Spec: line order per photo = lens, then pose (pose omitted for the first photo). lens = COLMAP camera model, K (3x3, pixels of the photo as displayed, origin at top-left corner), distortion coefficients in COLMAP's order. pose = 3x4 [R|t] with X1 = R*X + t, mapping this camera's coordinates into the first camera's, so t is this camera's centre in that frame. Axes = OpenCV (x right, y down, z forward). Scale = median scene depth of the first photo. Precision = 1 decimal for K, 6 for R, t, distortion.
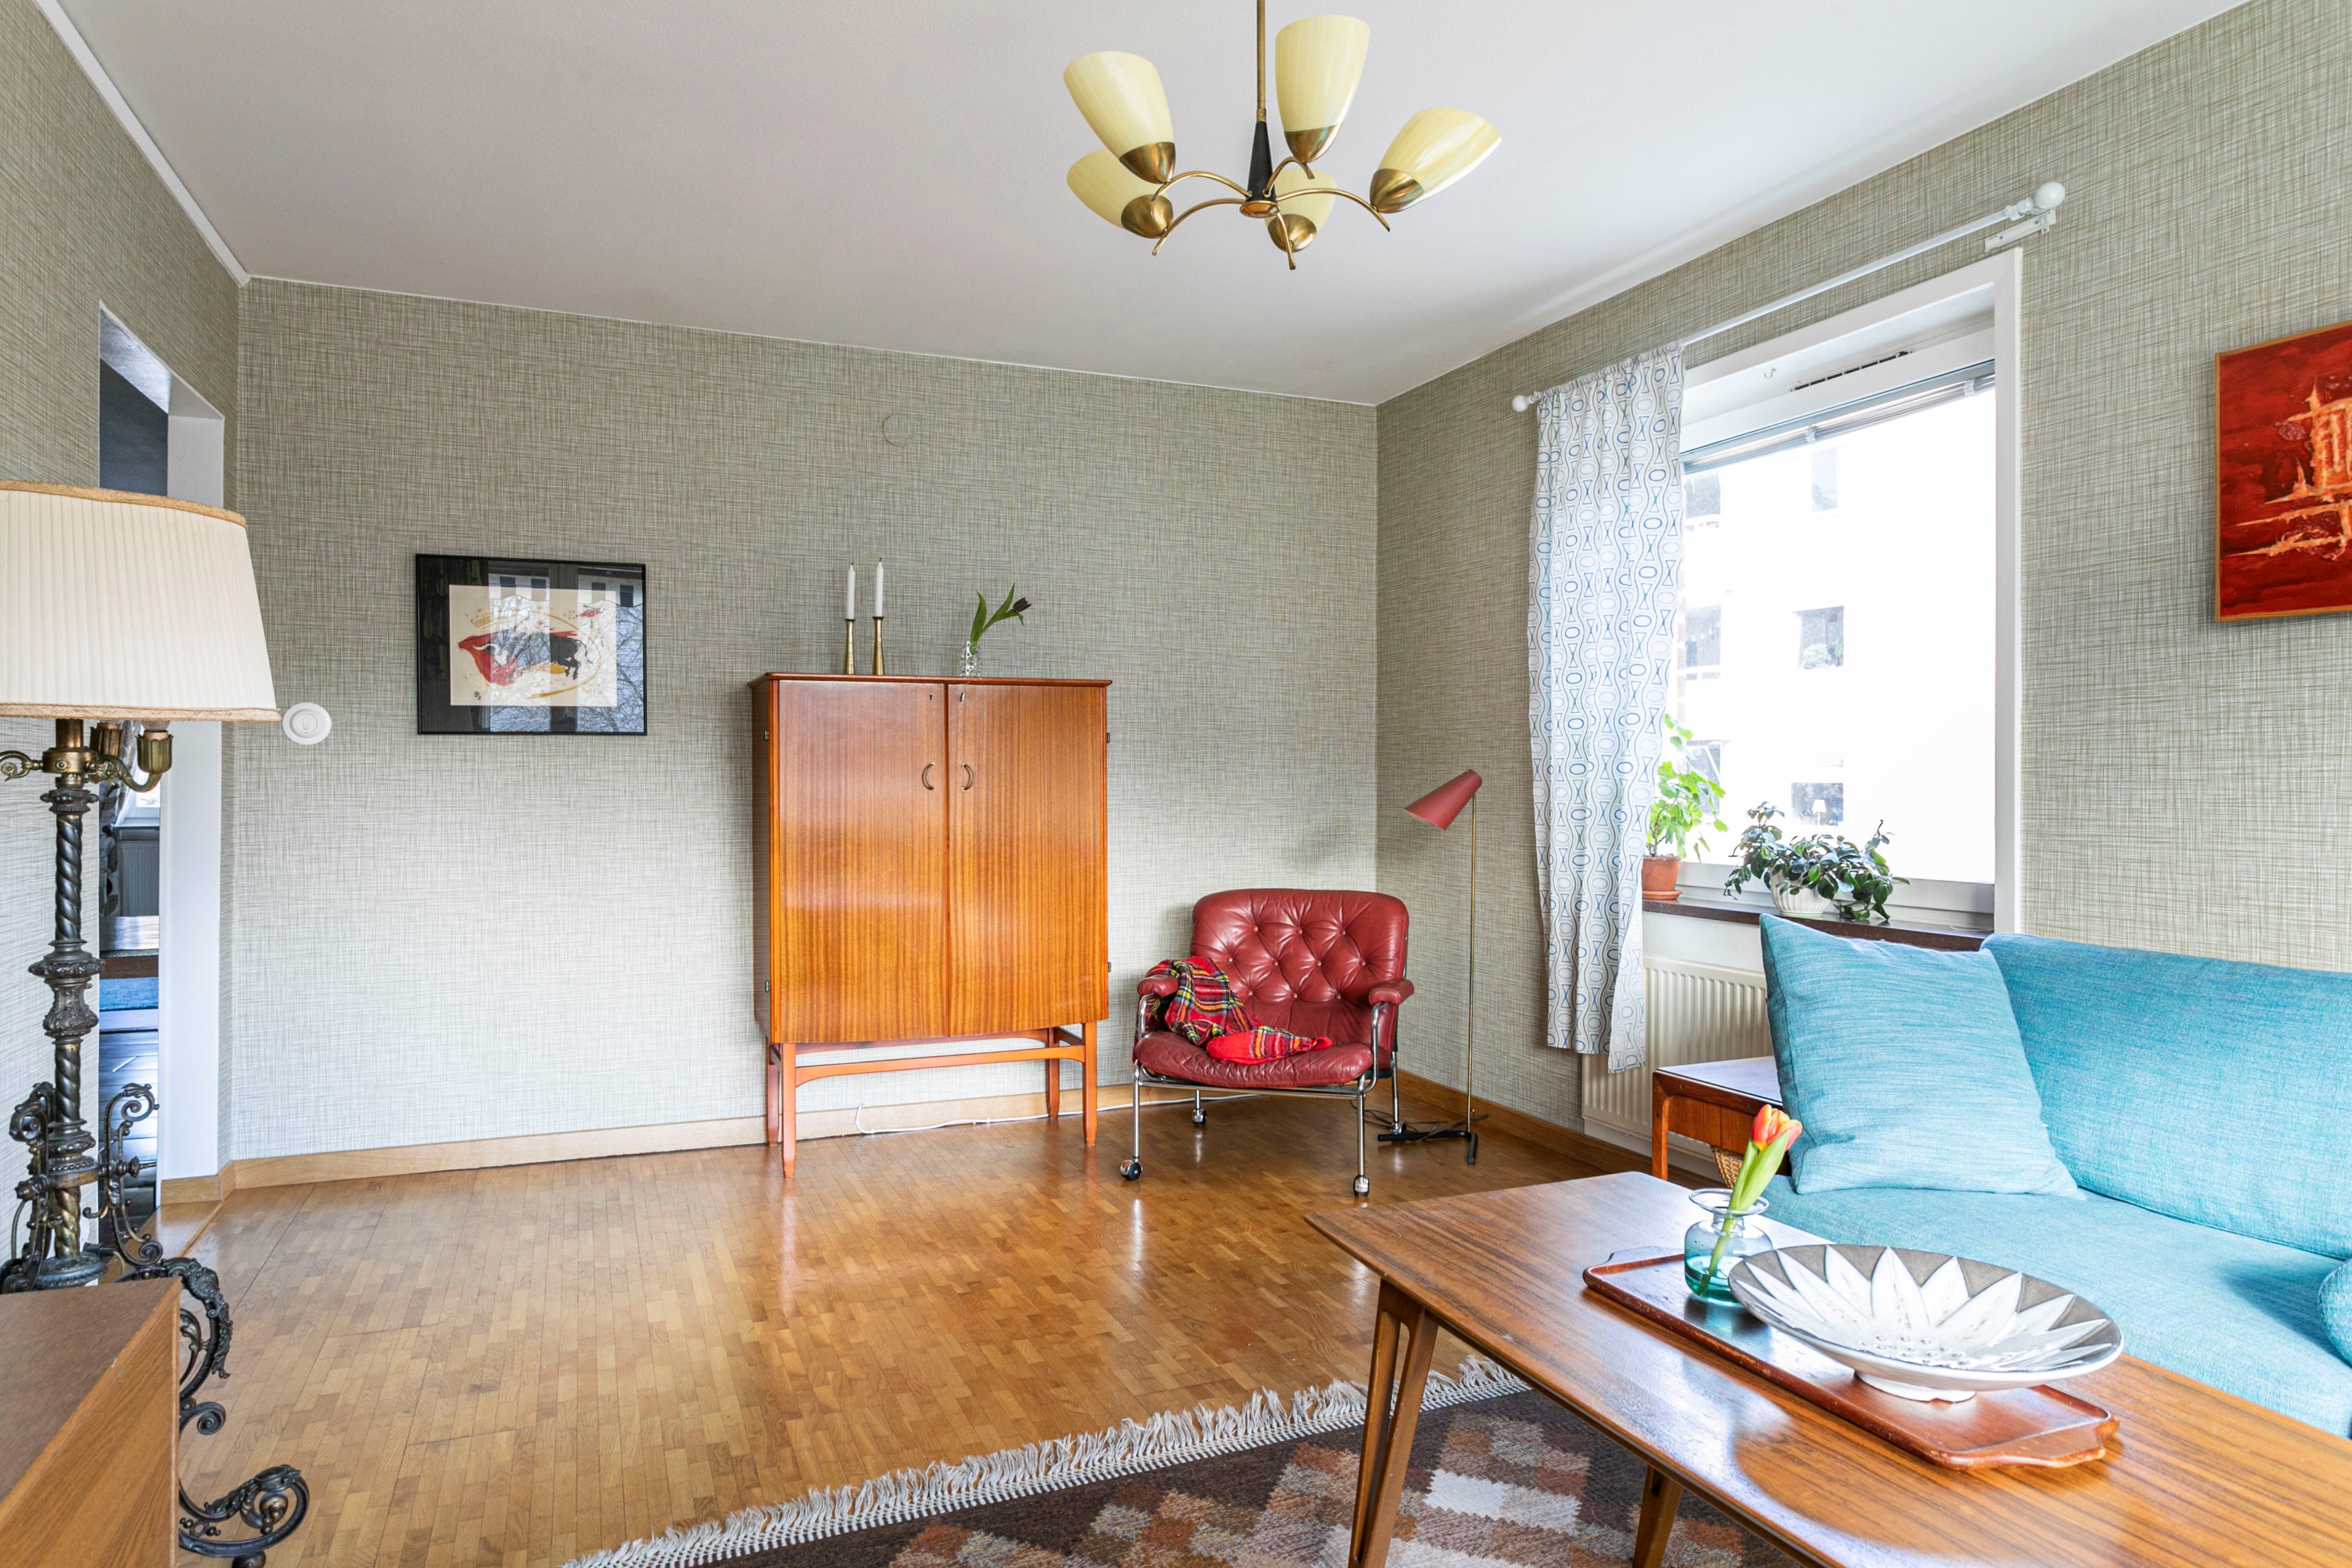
lens RADIAL K [[1439.5, 0, 1176.0], [0, 1439.5, 784.0], [0, 0, 1]] dist [-0.001977, 0.004293]
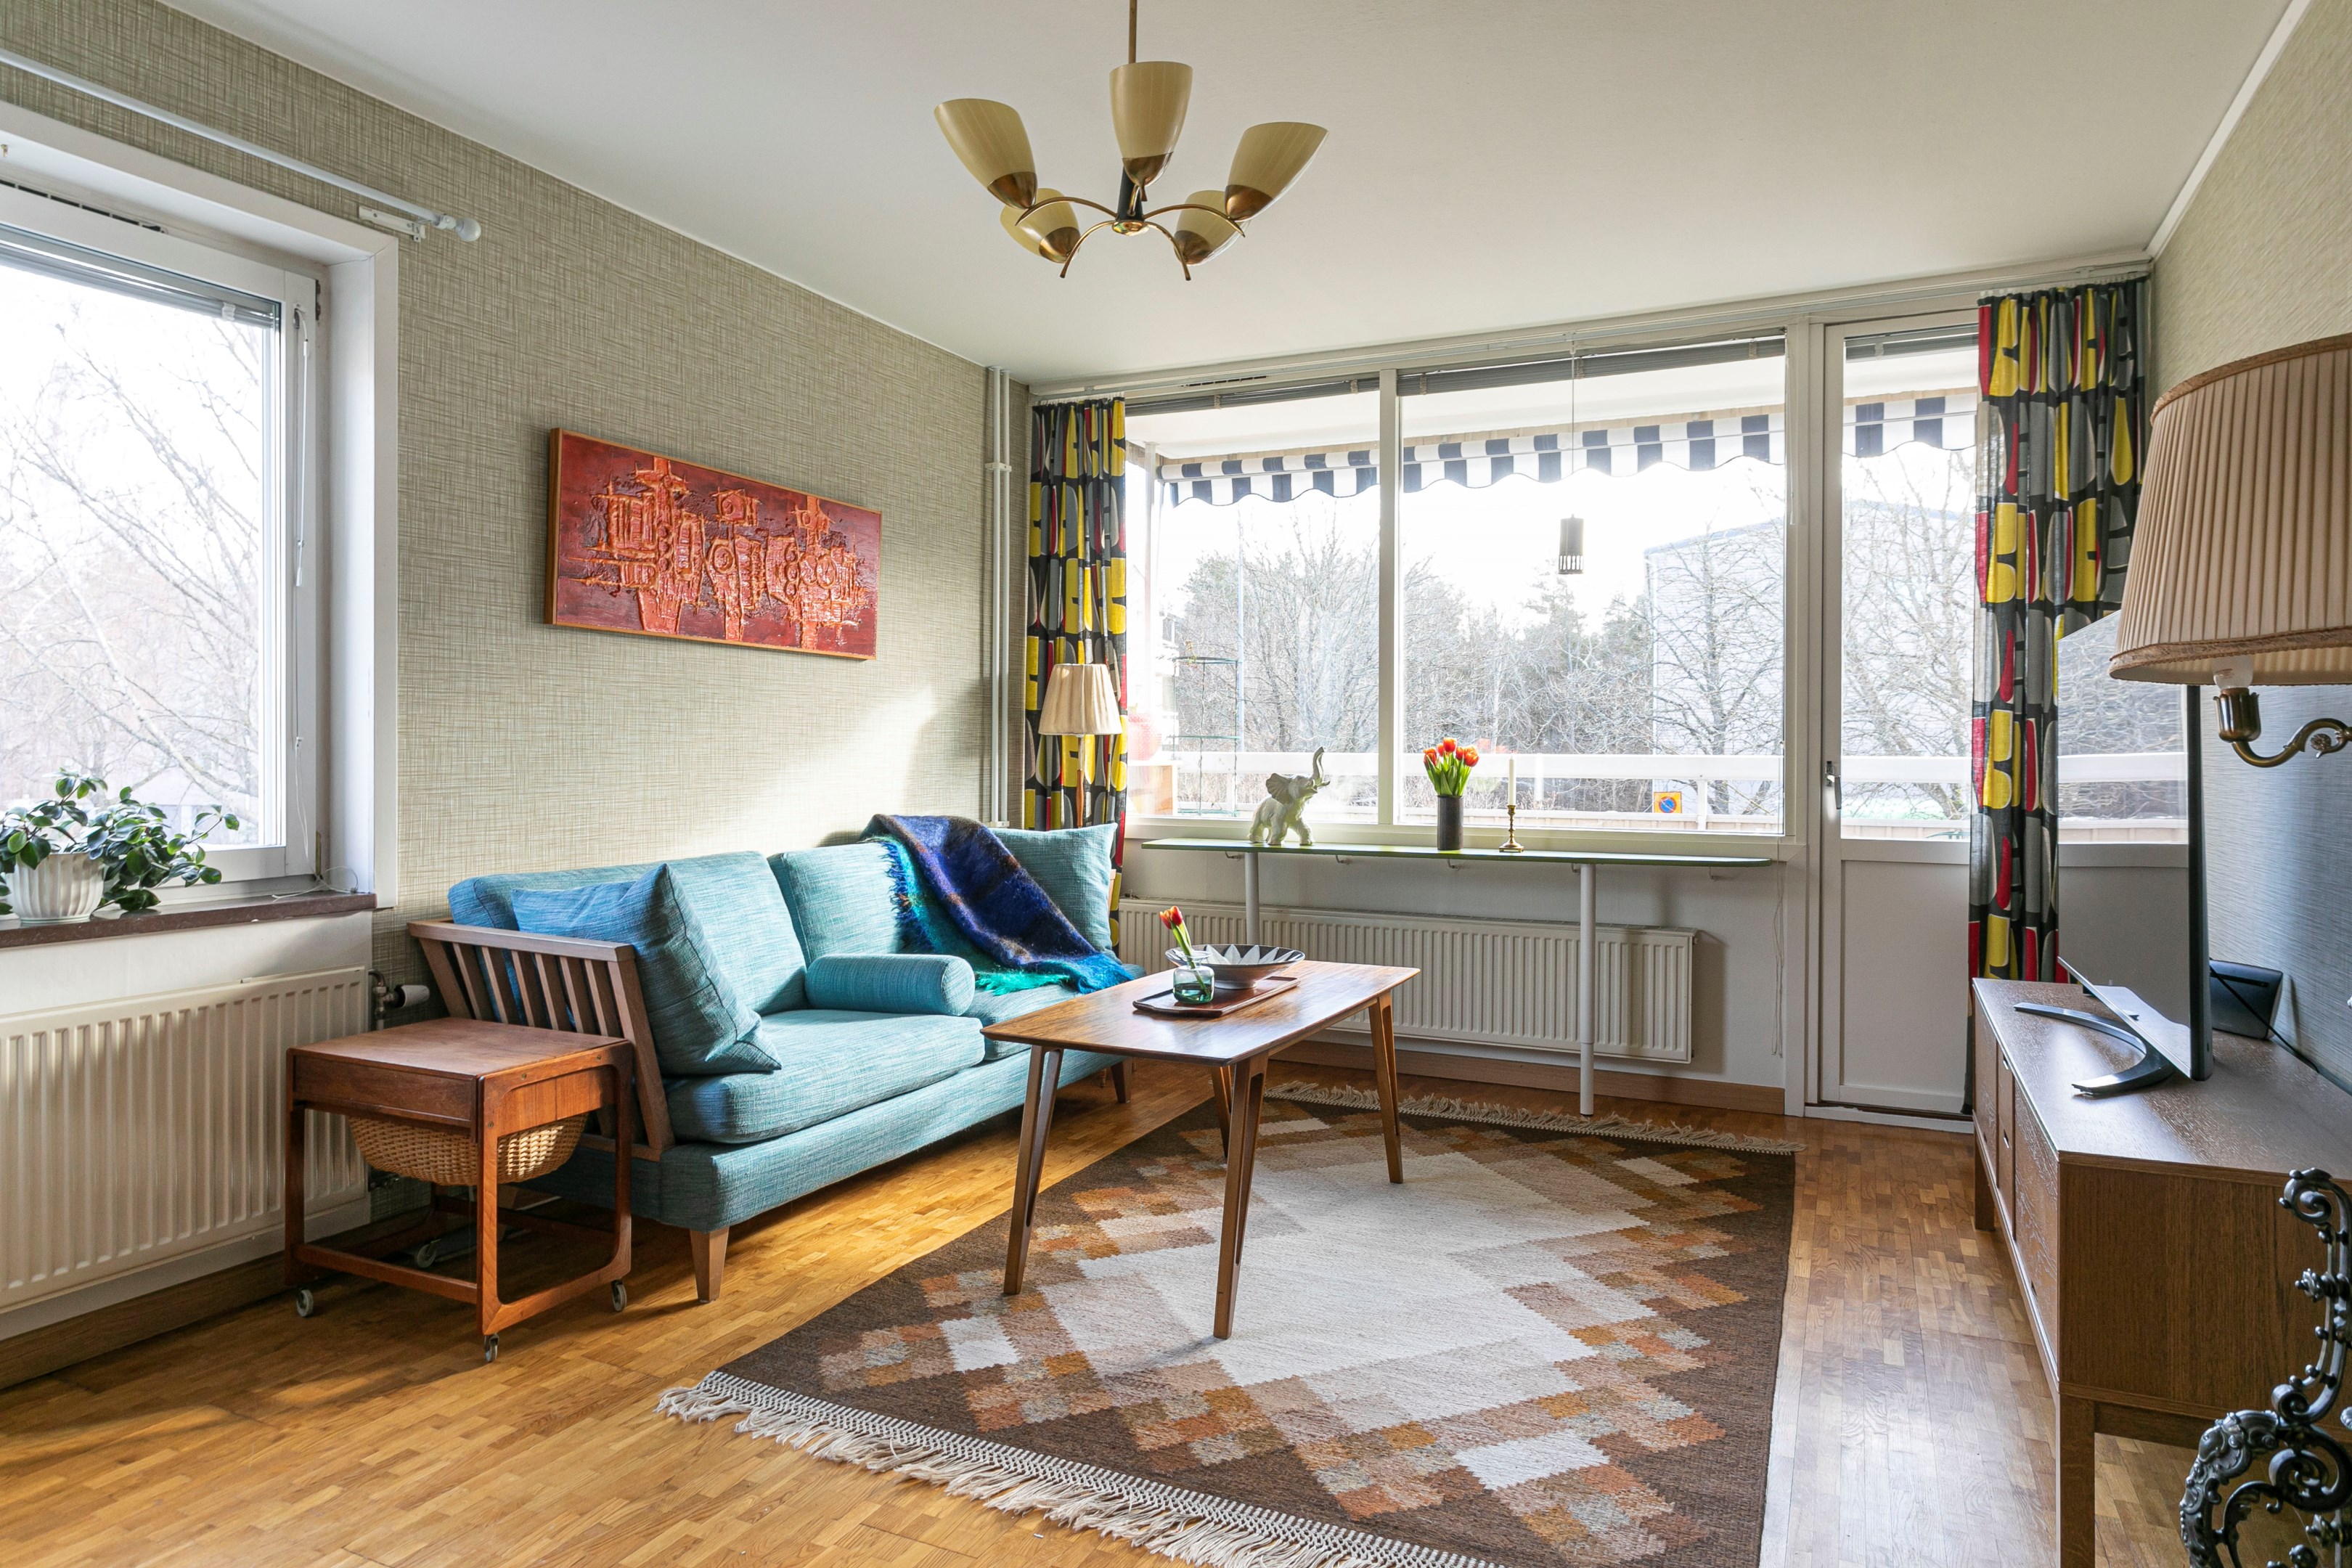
lens RADIAL K [[1433.5, 0, 1167.9], [0, 1433.5, 759.3], [0, 0, 1]] dist [-0.004309, 0.004972]
pose [[-0.671045, -0.012436, 0.741313, -0.702389], [-0.004816, 0.999911, 0.012415, -0.005104], [-0.741401, 0.004761, -0.671045, 1.545728]]
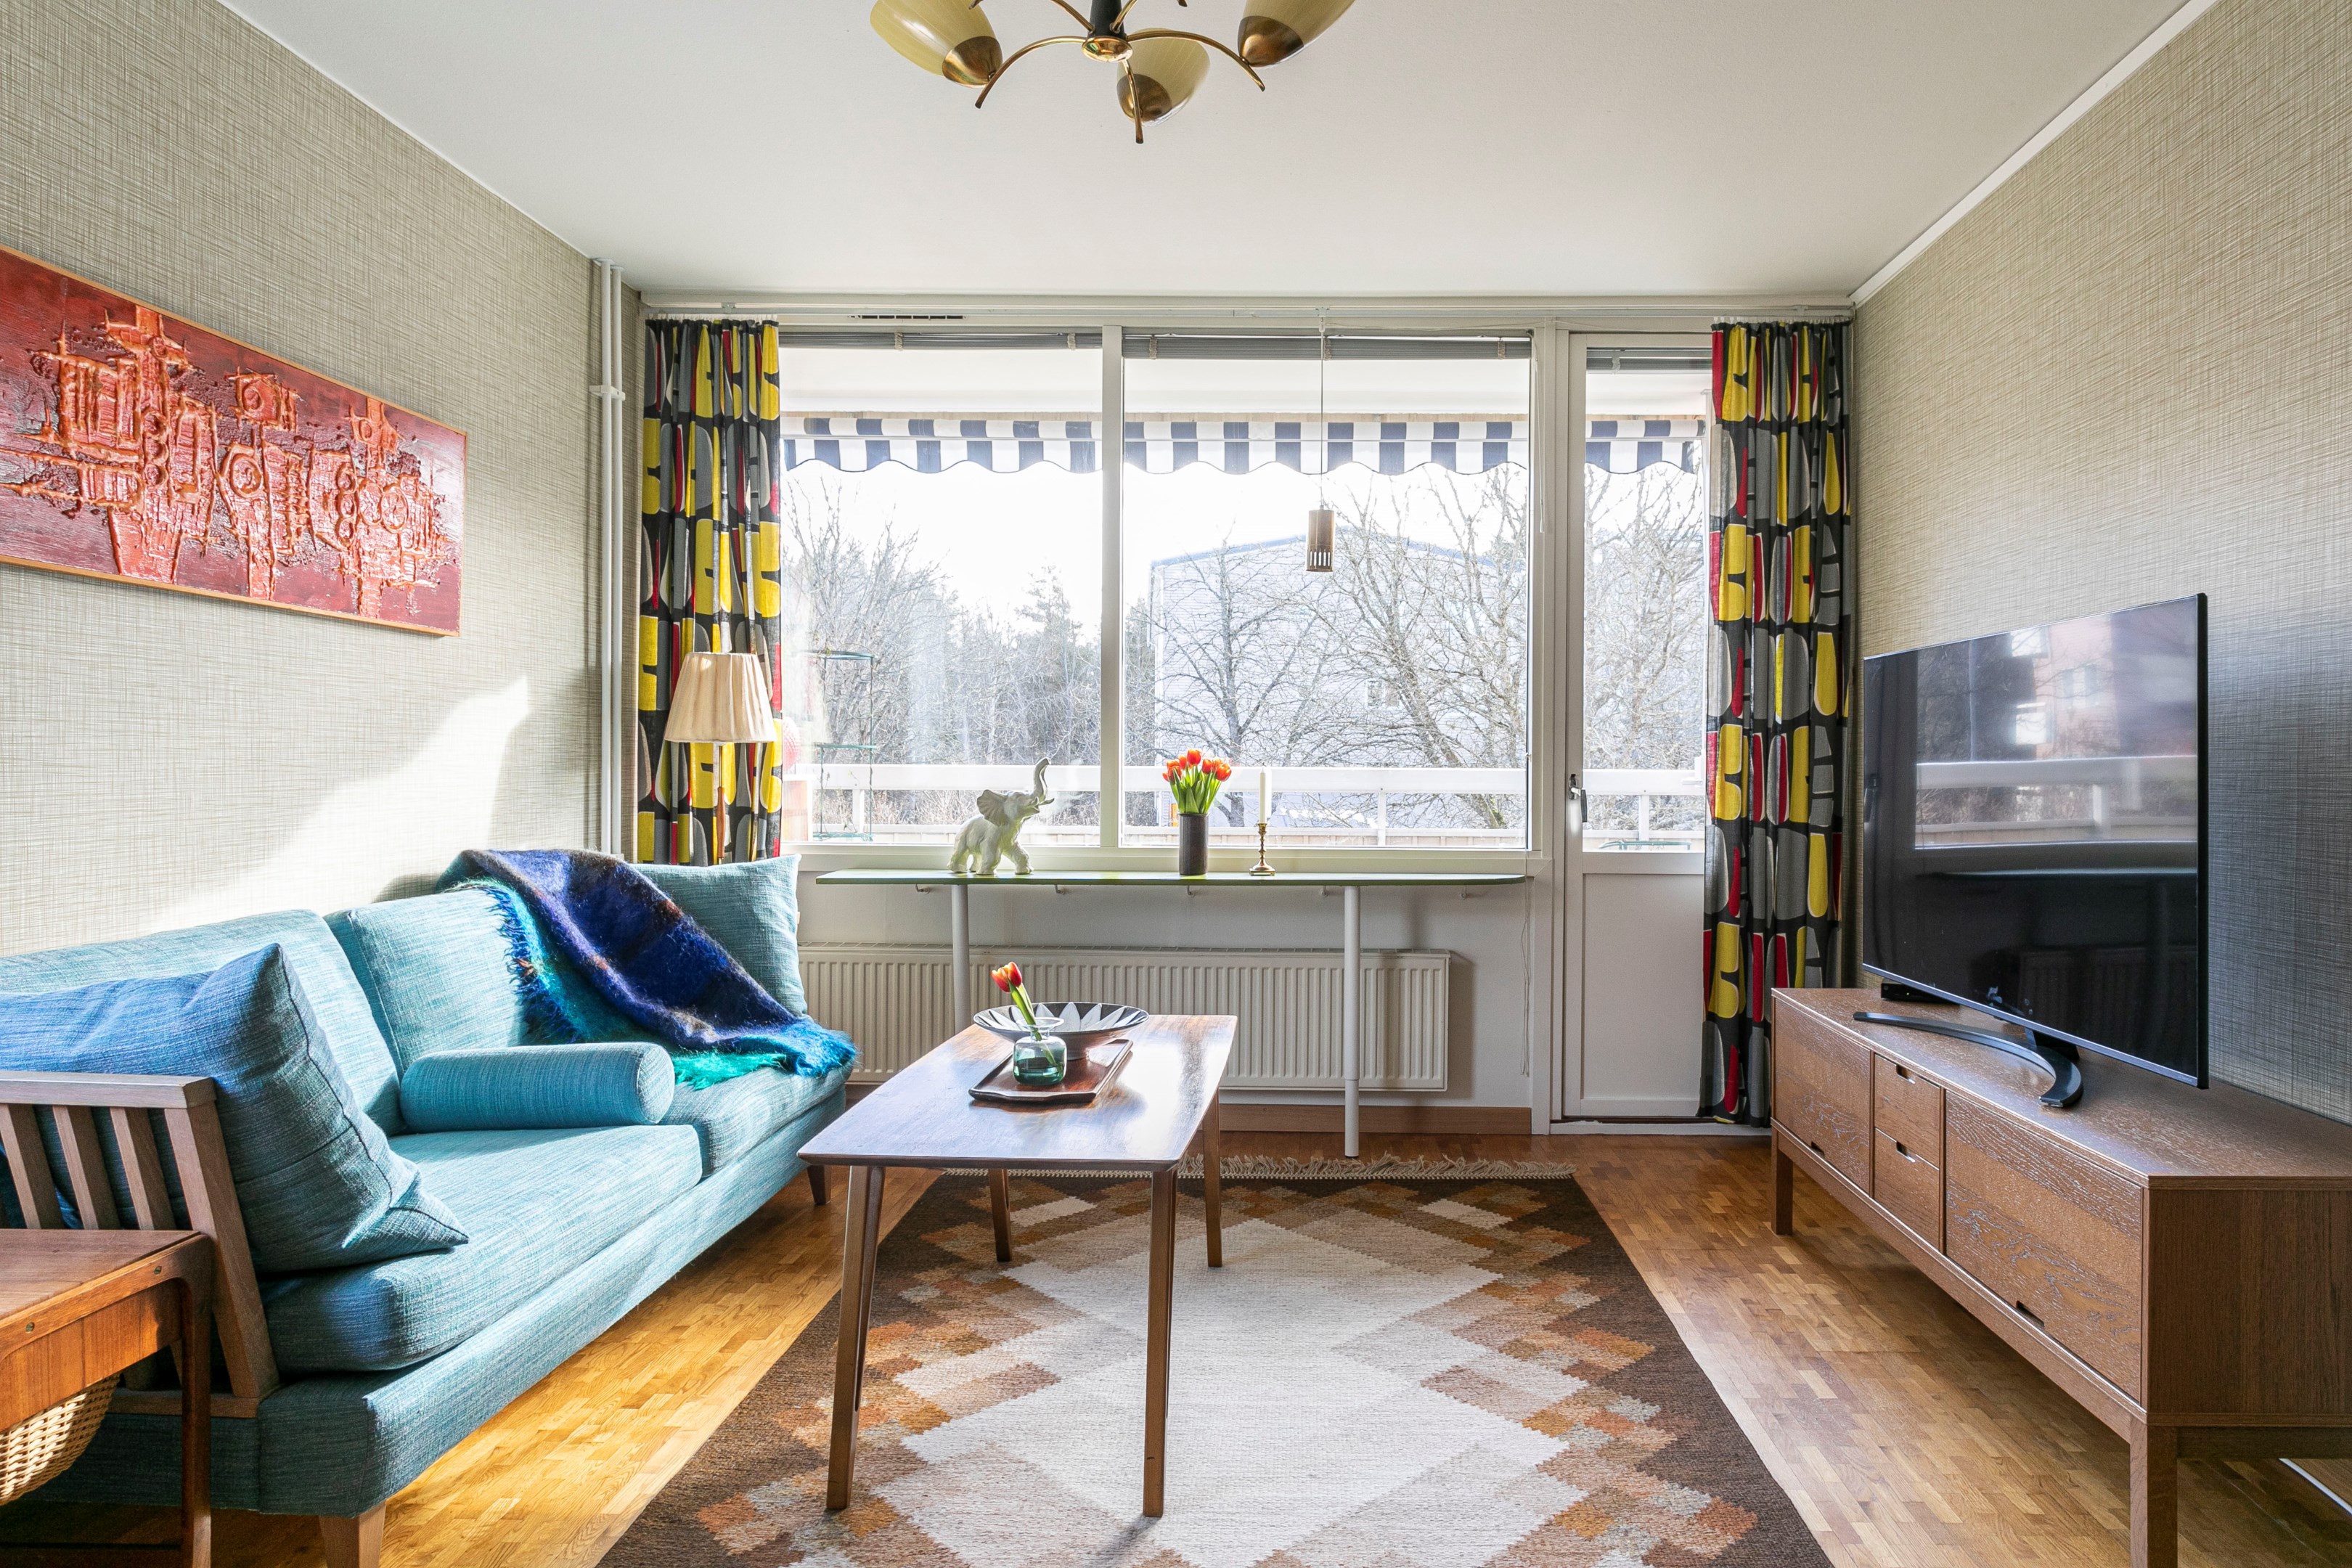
lens RADIAL K [[1439.5, 0, 1176.0], [0, 1439.5, 784.0], [0, 0, 1]] dist [-0.001977, 0.004293]
pose [[-0.921547, -0.015296, 0.387965, -0.250795], [-0.008538, 0.999780, 0.019136, -0.002689], [-0.388172, 0.014322, -0.921476, 1.563625]]
